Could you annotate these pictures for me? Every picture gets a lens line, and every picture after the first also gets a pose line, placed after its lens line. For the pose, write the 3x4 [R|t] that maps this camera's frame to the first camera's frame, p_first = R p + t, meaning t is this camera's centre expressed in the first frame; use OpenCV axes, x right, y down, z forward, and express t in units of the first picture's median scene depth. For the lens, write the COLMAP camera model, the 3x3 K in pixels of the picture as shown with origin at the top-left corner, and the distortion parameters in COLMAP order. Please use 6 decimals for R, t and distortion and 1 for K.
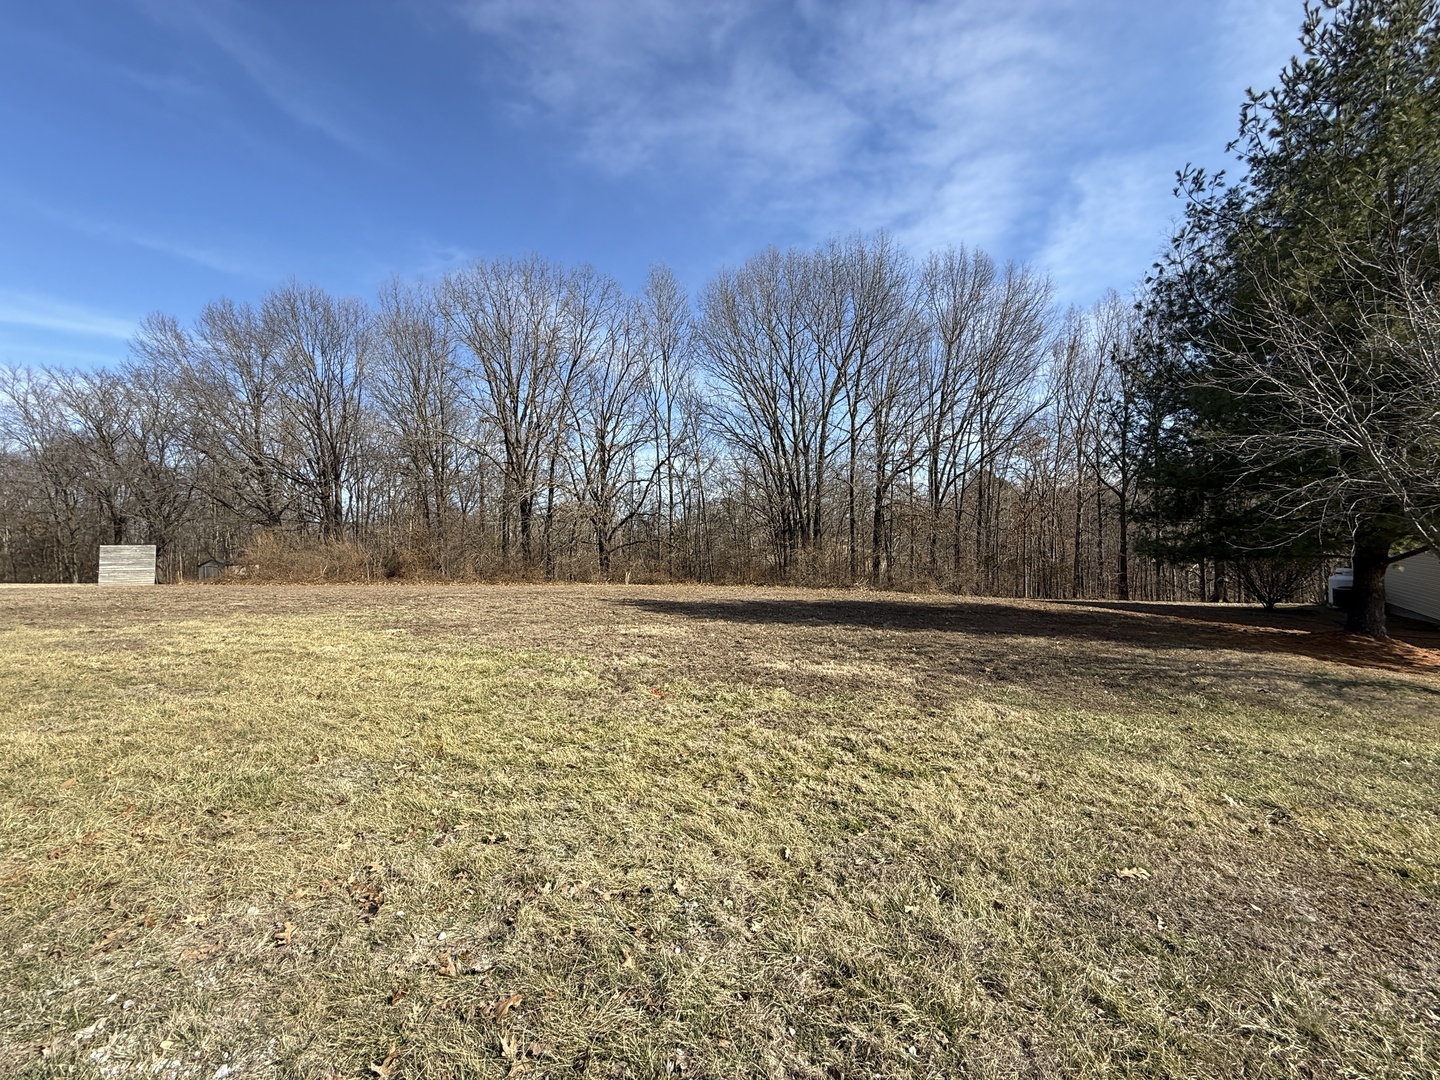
lens RADIAL K [[584.9, 0, 682.3], [0, 584.9, 548.7], [0, 0, 1]] dist [0.001078, 0.000072]
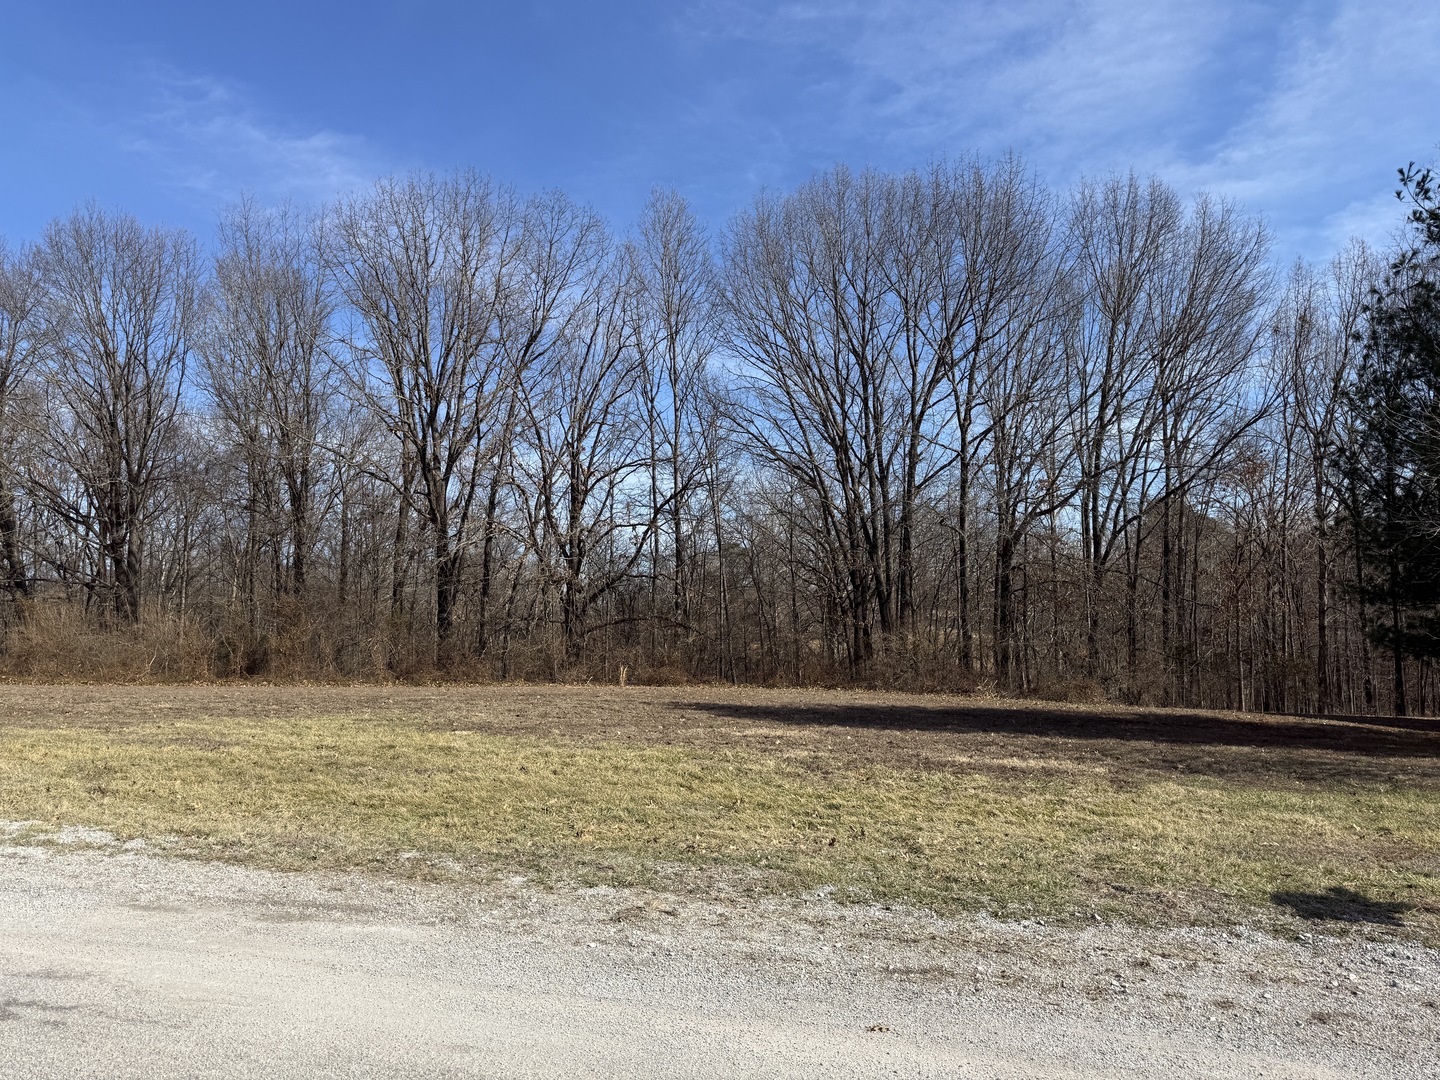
lens RADIAL K [[1279.2, 0, 576.0], [0, 1279.2, 534.3], [0, 0, 1]] dist [0.158447, -0.182348]
pose [[0.998868, 0.008634, 0.046779, -0.200284], [-0.005304, 0.997473, -0.070849, -0.004779], [-0.047272, 0.070520, 0.996390, -0.395056]]
